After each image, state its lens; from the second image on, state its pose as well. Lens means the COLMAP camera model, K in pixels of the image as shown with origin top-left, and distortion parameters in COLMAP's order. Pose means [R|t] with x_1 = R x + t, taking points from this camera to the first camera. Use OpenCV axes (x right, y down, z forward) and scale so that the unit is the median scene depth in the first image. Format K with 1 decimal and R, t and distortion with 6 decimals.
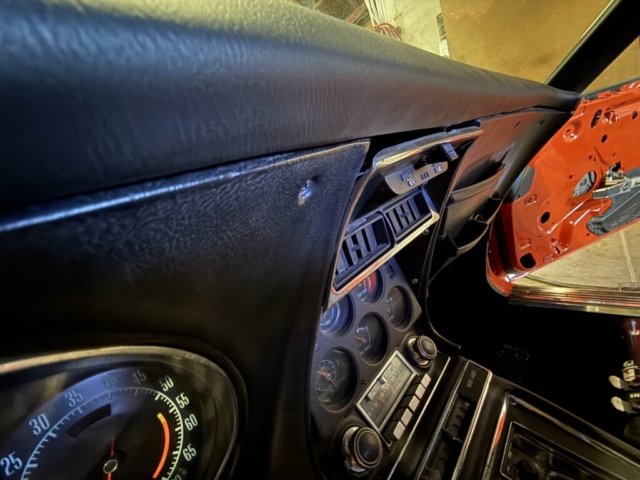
lens RADIAL K [[255.0, 0, 320.0], [0, 255.0, 240.0], [0, 0, 1]] dist [0.000216, 0.000068]
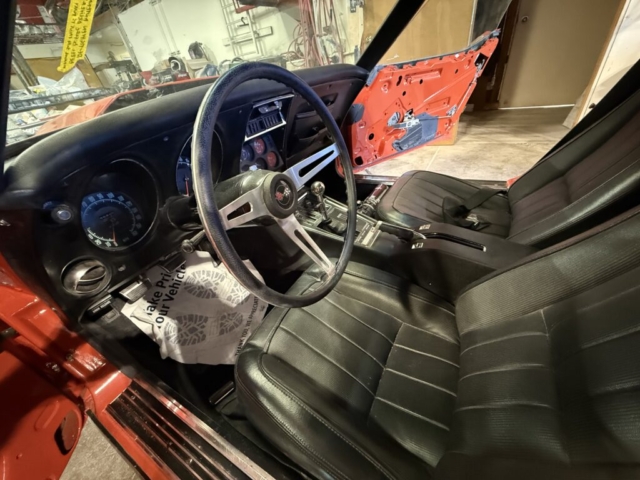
lens RADIAL K [[255.0, 0, 320.0], [0, 255.0, 240.0], [0, 0, 1]] dist [0.000216, 0.000068]
pose [[0.951218, -0.003259, 0.308501, -0.019911], [-0.097307, 0.945736, 0.310023, 0.083632], [-0.292771, -0.324919, 0.899285, -0.789529]]
